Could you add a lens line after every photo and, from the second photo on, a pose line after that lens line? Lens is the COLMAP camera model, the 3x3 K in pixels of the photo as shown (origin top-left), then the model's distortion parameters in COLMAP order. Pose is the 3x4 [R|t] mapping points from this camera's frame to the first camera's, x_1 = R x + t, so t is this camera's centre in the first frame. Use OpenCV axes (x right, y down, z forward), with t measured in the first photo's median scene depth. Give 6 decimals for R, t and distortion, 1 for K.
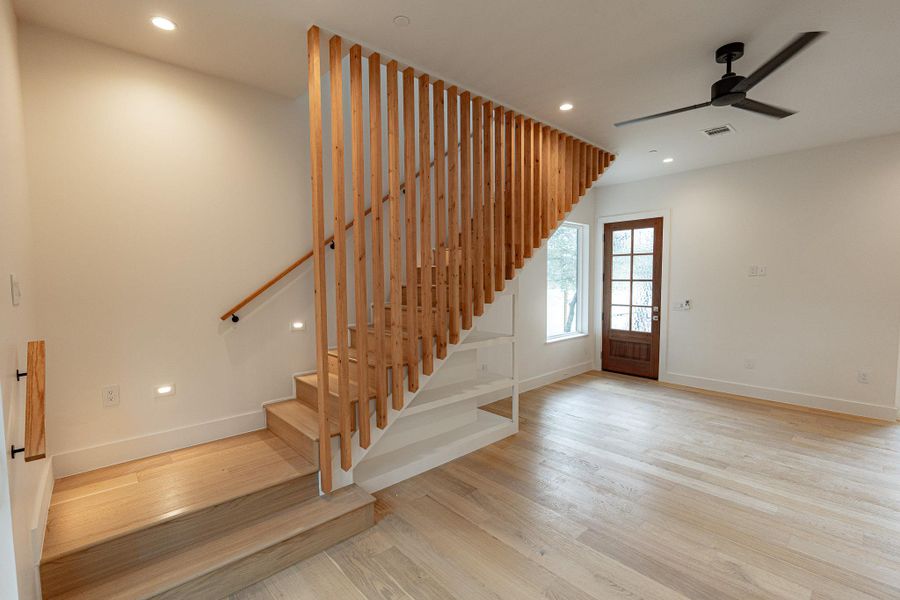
lens RADIAL K [[405.5, 0, 447.0], [0, 405.5, 298.2], [0, 0, 1]] dist [0.003030, 0.000390]
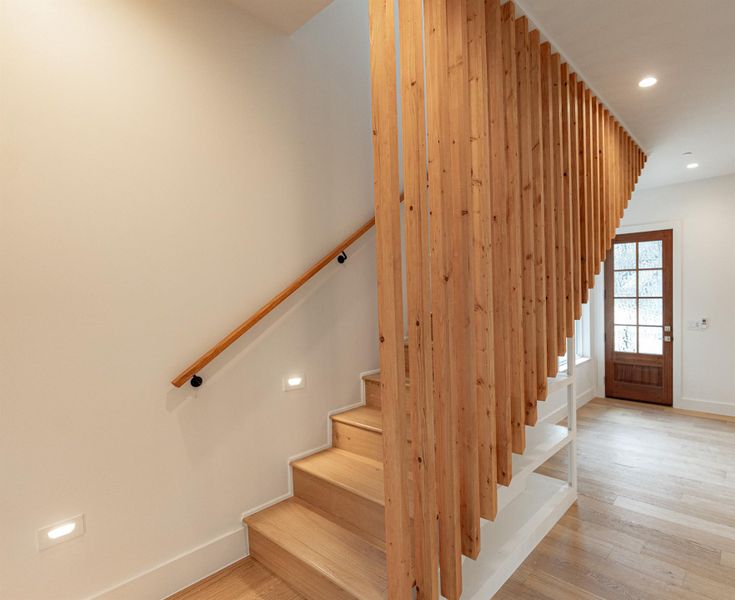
lens RADIAL K [[332.1, 0, 368.2], [0, 332.1, 296.1], [0, 0, 1]] dist [-0.000927, -0.000083]
pose [[0.984986, -0.018054, 0.171689, -0.280157], [0.023229, 0.999333, -0.028178, -0.041904], [-0.171066, 0.031743, 0.984748, 0.375888]]
